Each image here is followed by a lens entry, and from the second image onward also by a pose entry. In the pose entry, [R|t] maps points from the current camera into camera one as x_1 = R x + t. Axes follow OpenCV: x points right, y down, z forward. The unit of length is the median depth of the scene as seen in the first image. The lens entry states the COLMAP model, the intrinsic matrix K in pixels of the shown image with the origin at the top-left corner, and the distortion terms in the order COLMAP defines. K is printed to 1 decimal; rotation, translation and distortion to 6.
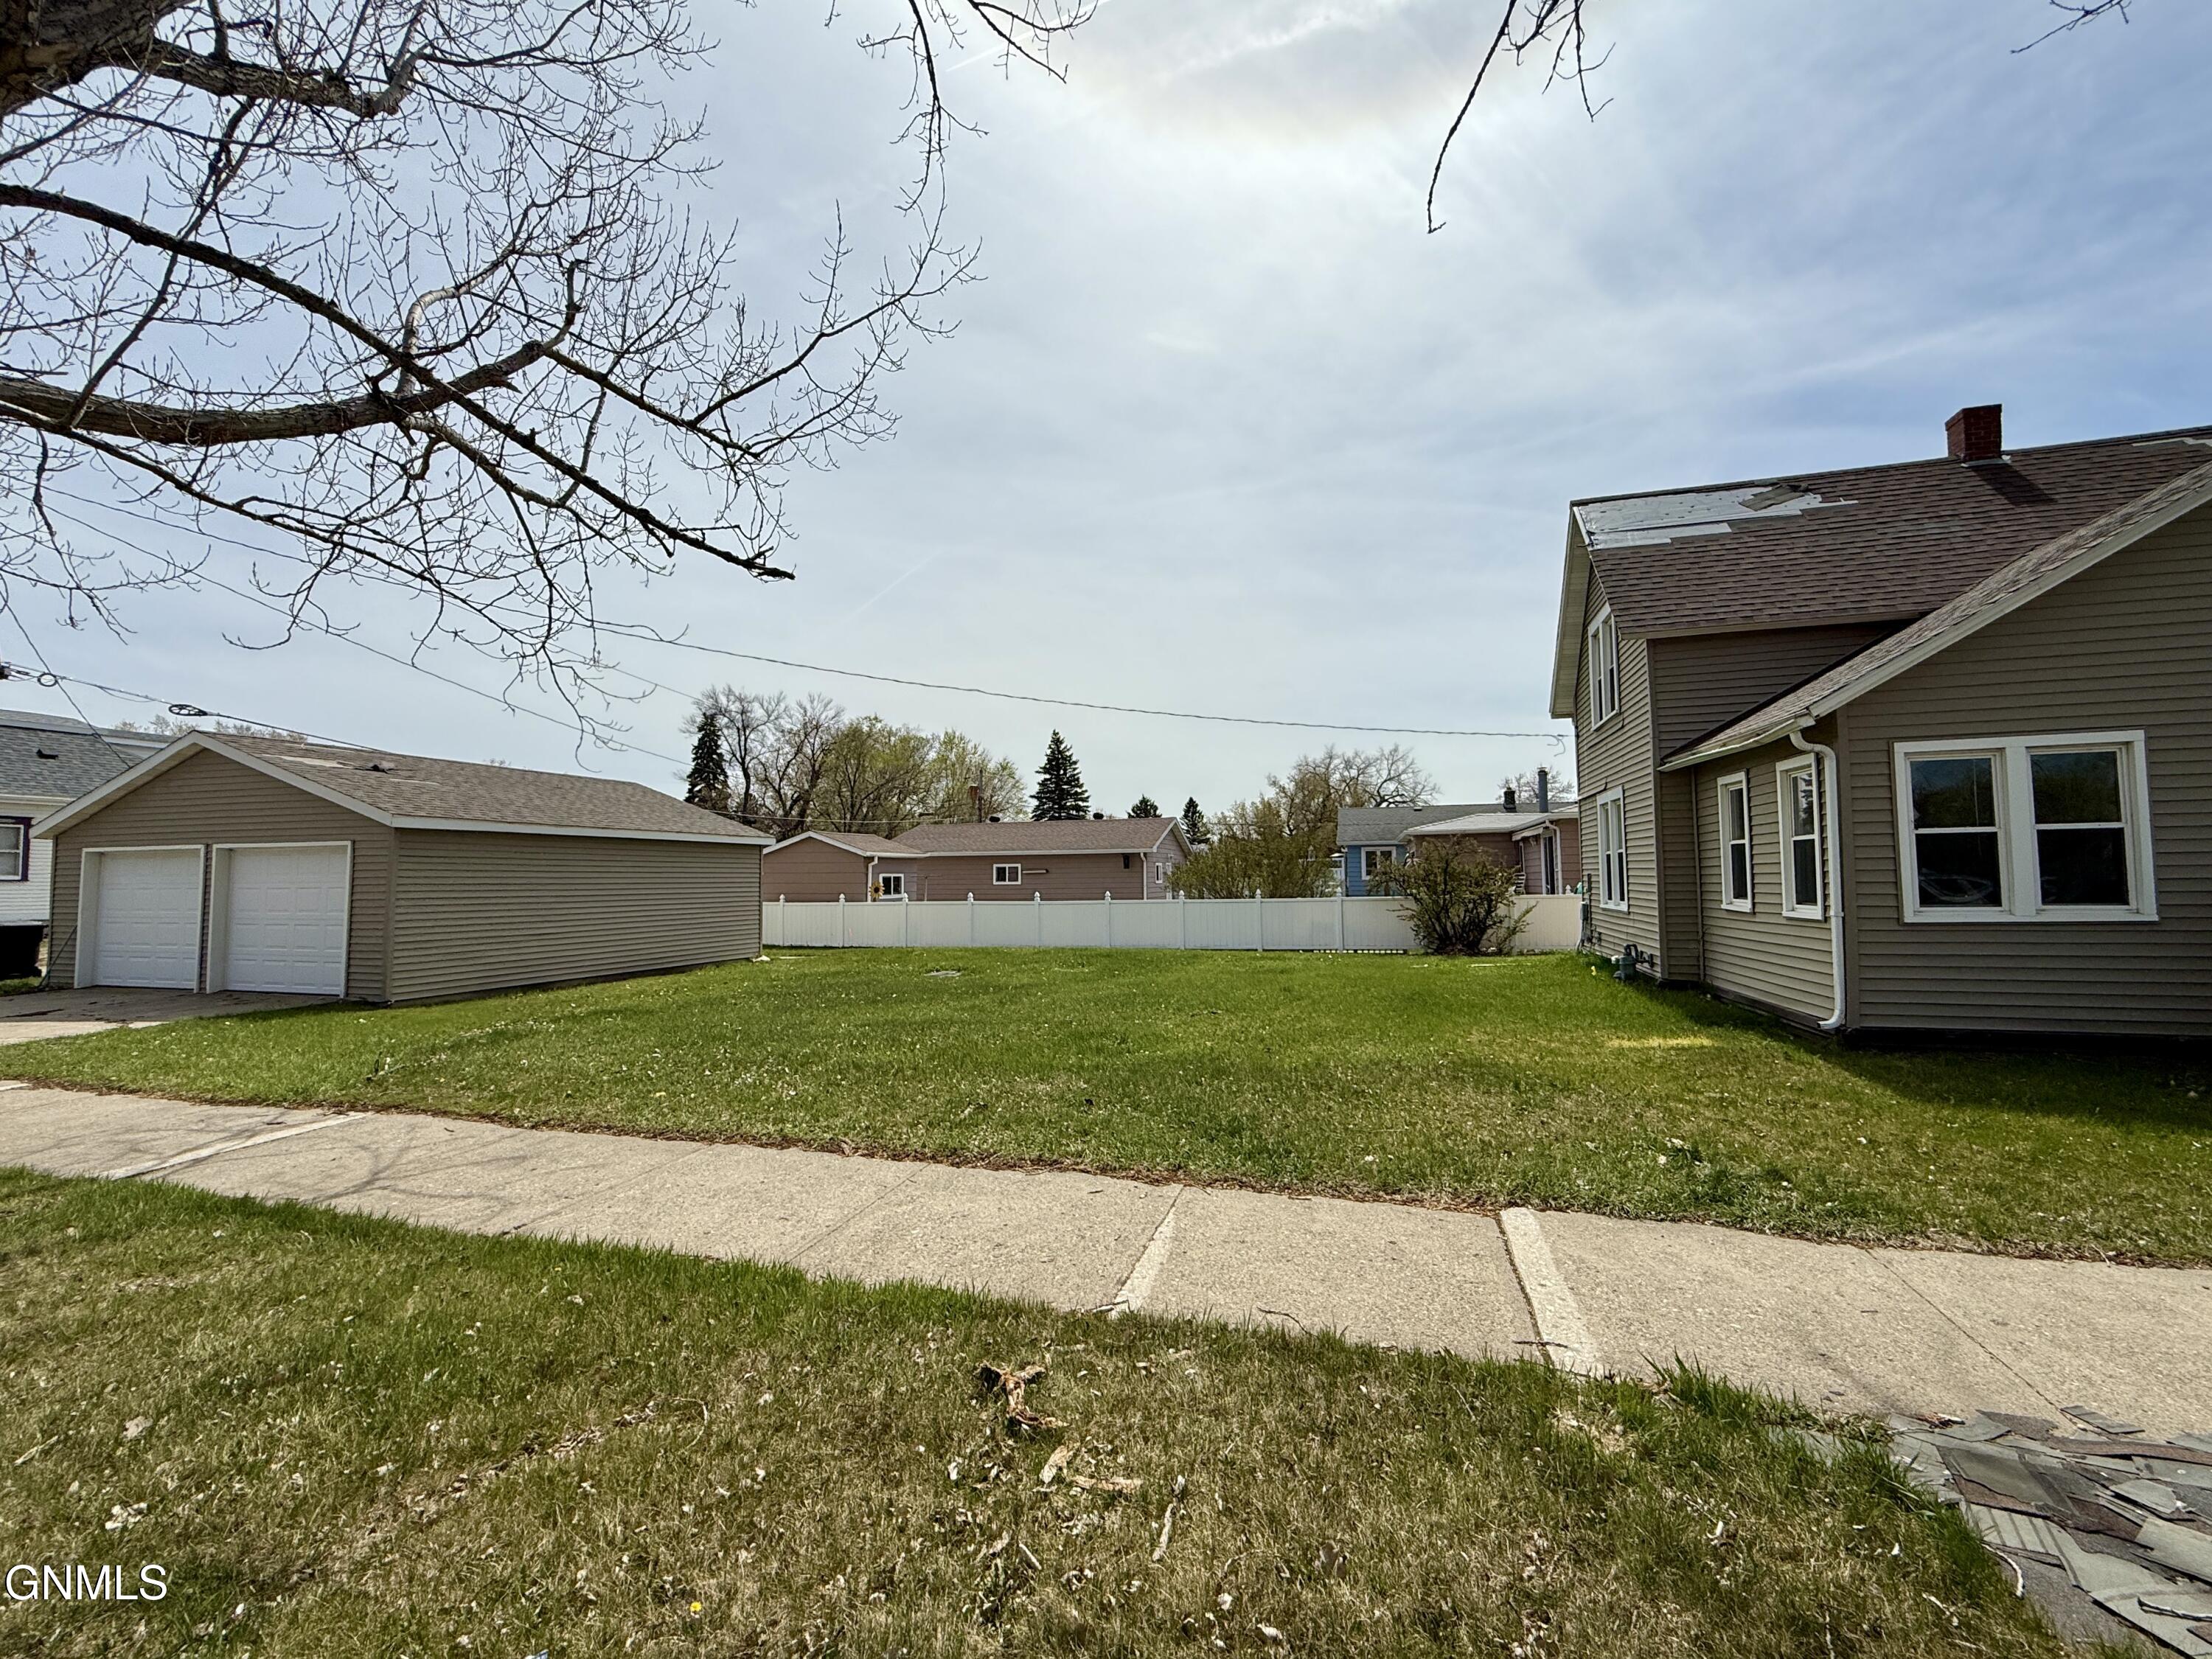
lens RADIAL K [[887.5, 0, 1099.4], [0, 887.5, 829.5], [0, 0, 1]] dist [-0.000420, 0.000226]
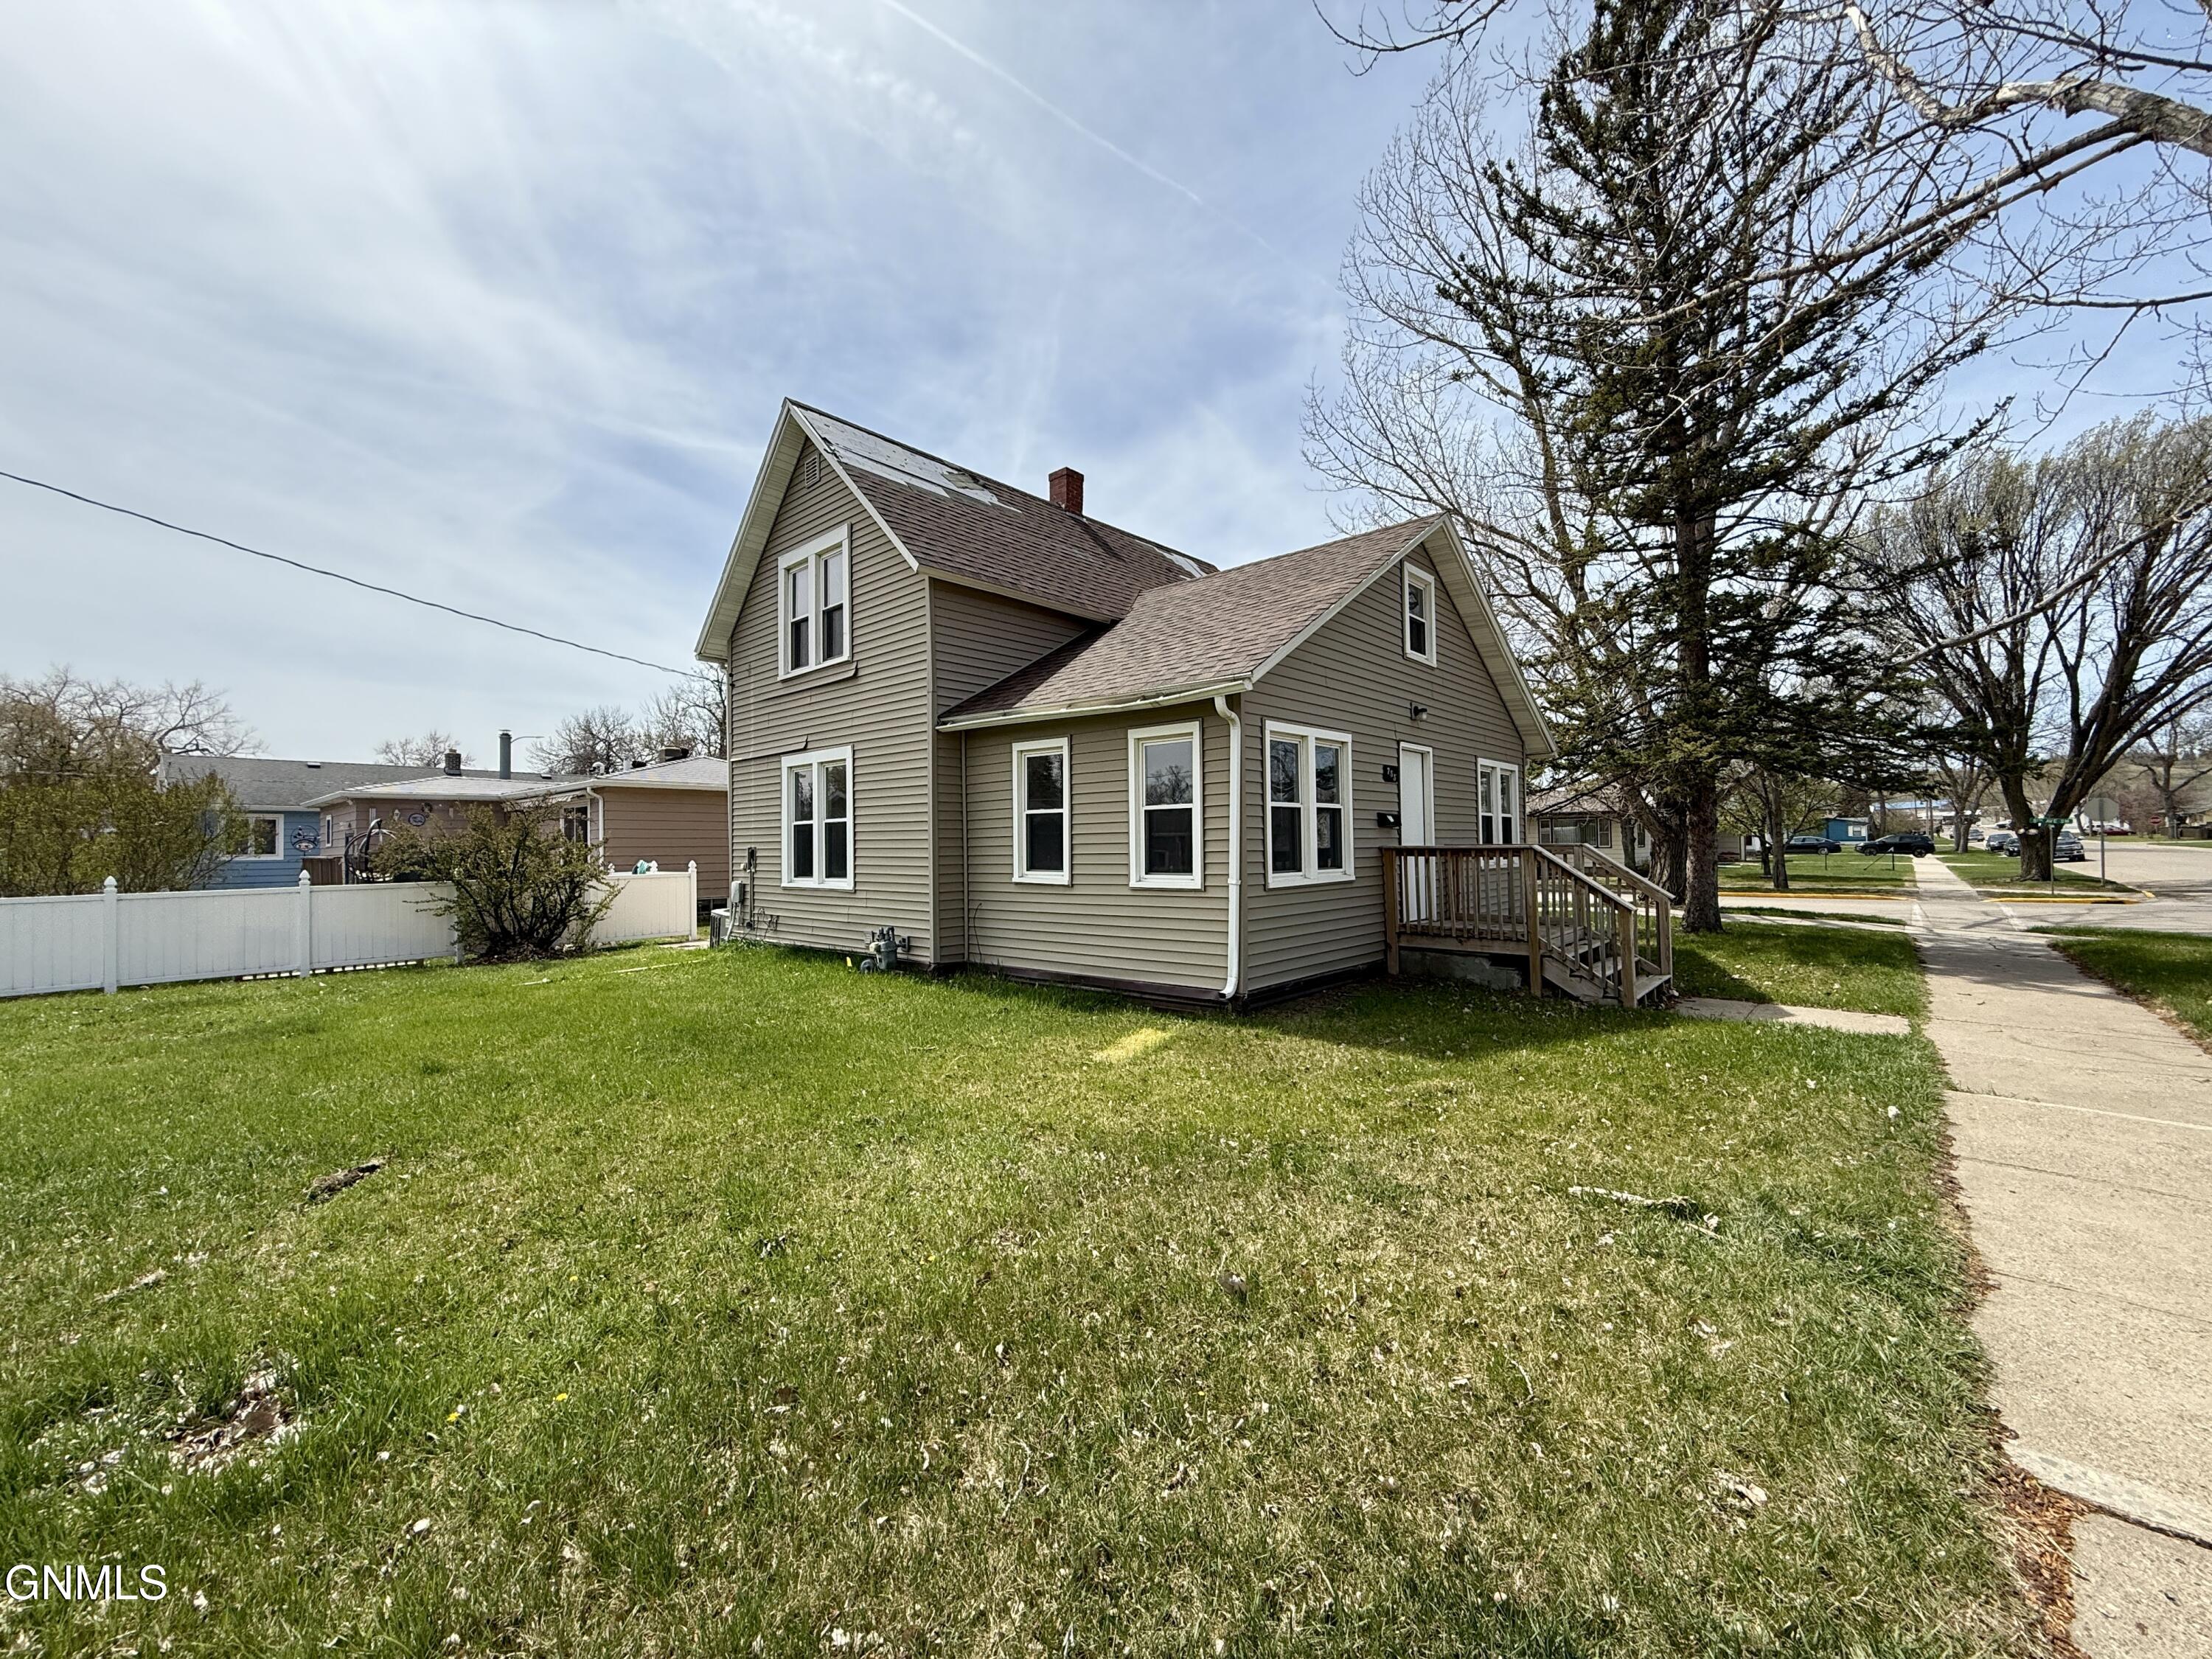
lens RADIAL K [[887.5, 0, 1099.4], [0, 887.5, 829.5], [0, 0, 1]] dist [-0.000420, 0.000226]
pose [[0.443332, 0.027509, 0.895935, -0.099006], [-0.046427, 0.998892, -0.007697, 0.036351], [-0.895154, -0.038183, 0.444118, 0.503316]]
